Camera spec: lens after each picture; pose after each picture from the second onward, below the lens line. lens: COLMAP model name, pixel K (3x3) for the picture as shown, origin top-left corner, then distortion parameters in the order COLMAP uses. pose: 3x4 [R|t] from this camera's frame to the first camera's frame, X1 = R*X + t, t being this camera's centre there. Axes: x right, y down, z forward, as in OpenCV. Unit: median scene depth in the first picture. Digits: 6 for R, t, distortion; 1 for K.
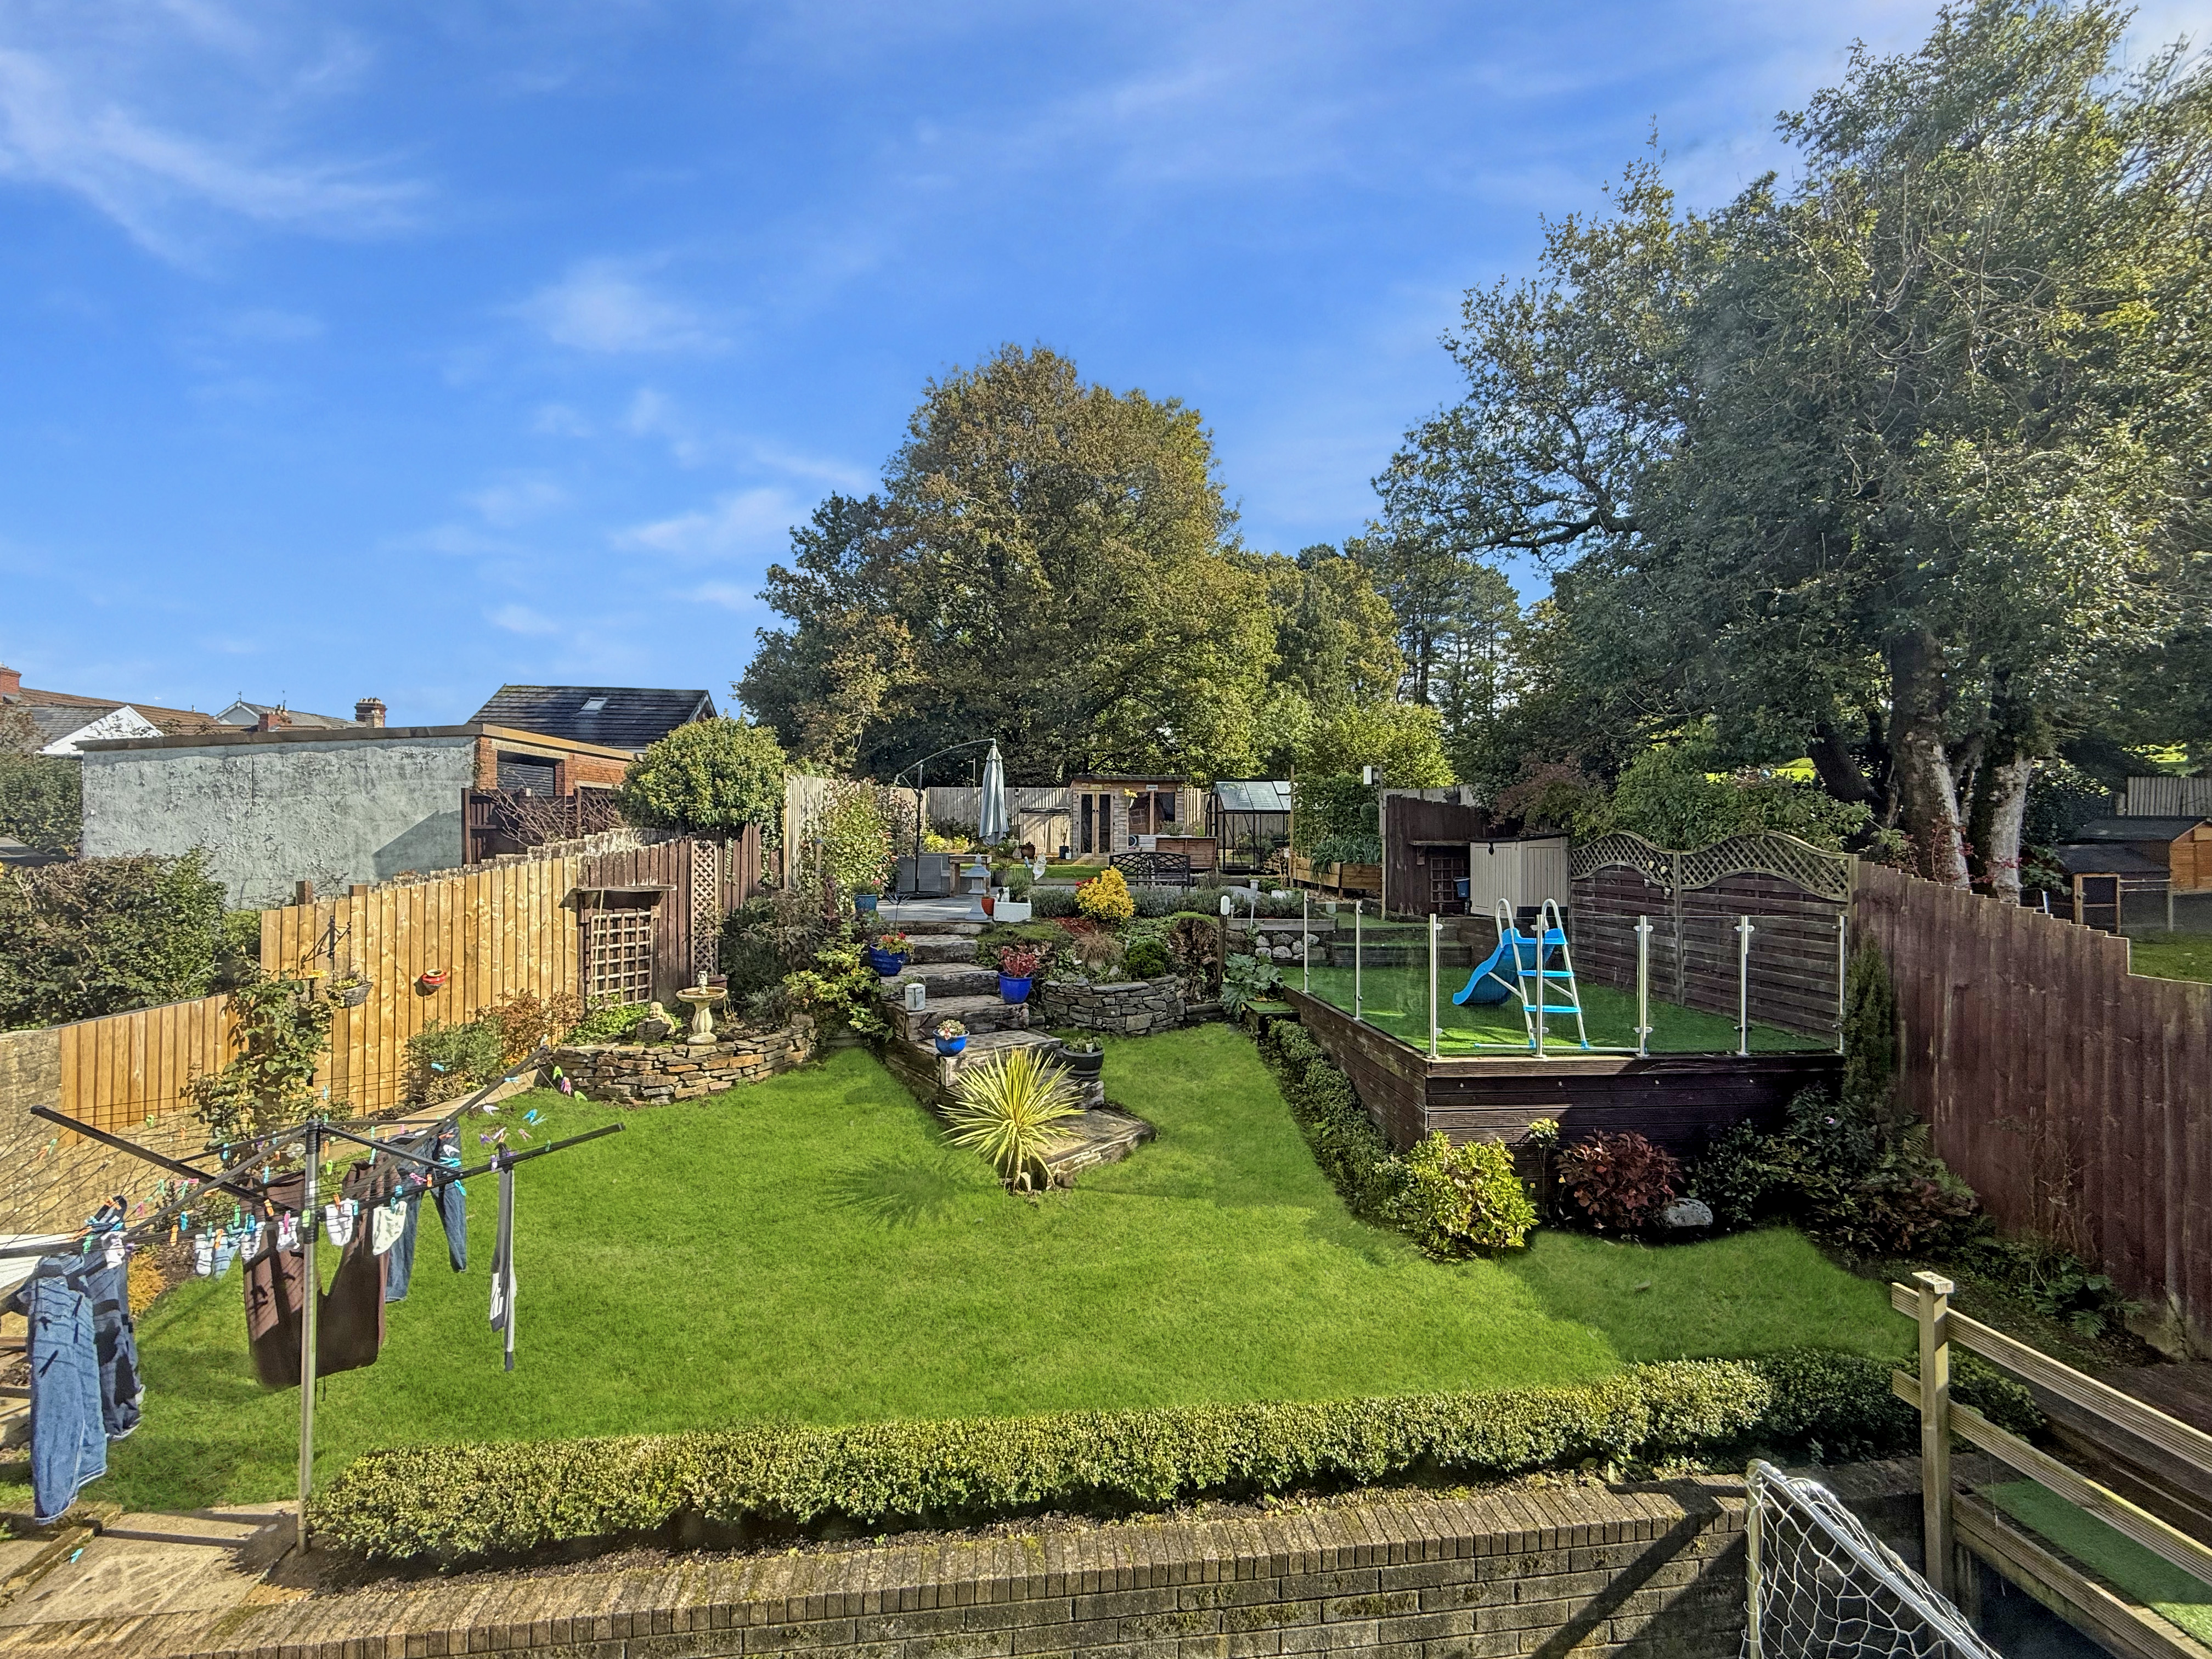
lens RADIAL K [[880.7, 0, 1099.4], [0, 880.7, 837.6], [0, 0, 1]] dist [-0.001359, 0.000464]
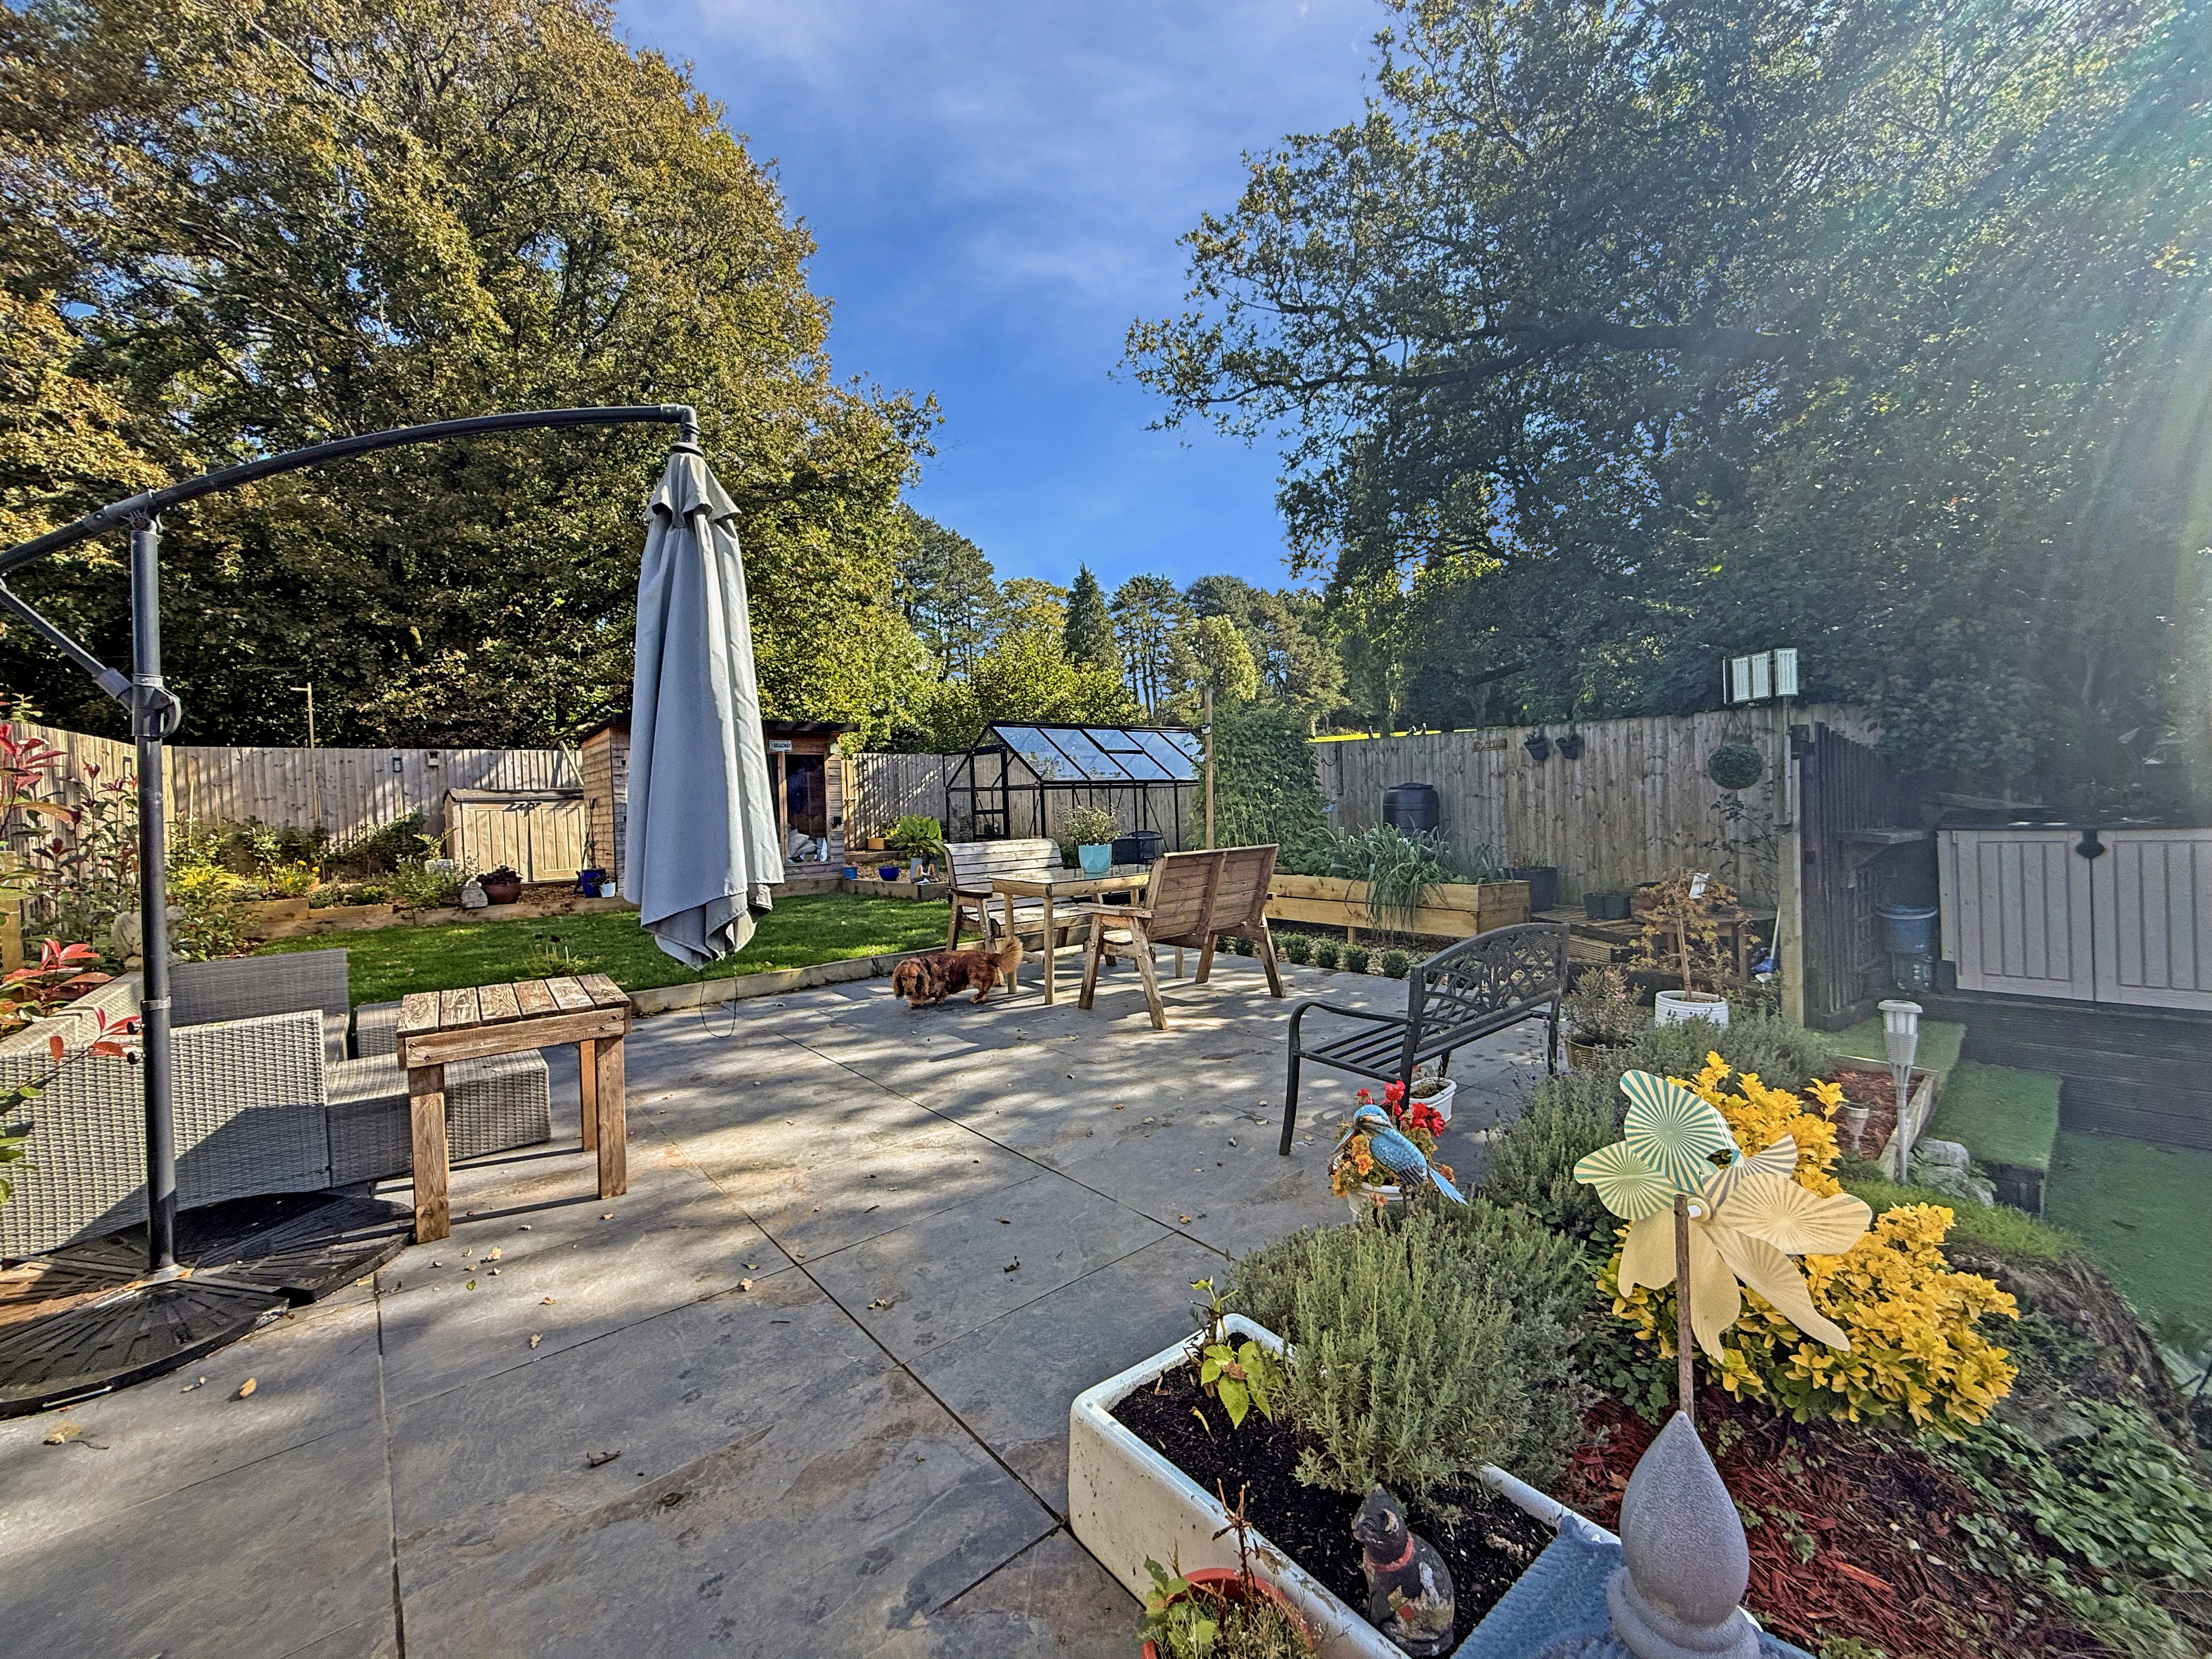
lens RADIAL K [[880.7, 0, 1099.4], [0, 880.7, 837.6], [0, 0, 1]] dist [-0.001359, 0.000464]
pose [[0.809634, -0.051189, 0.584699, -0.205707], [0.038725, 0.998678, 0.033809, -0.025084], [-0.585656, -0.004731, 0.810546, 0.983027]]
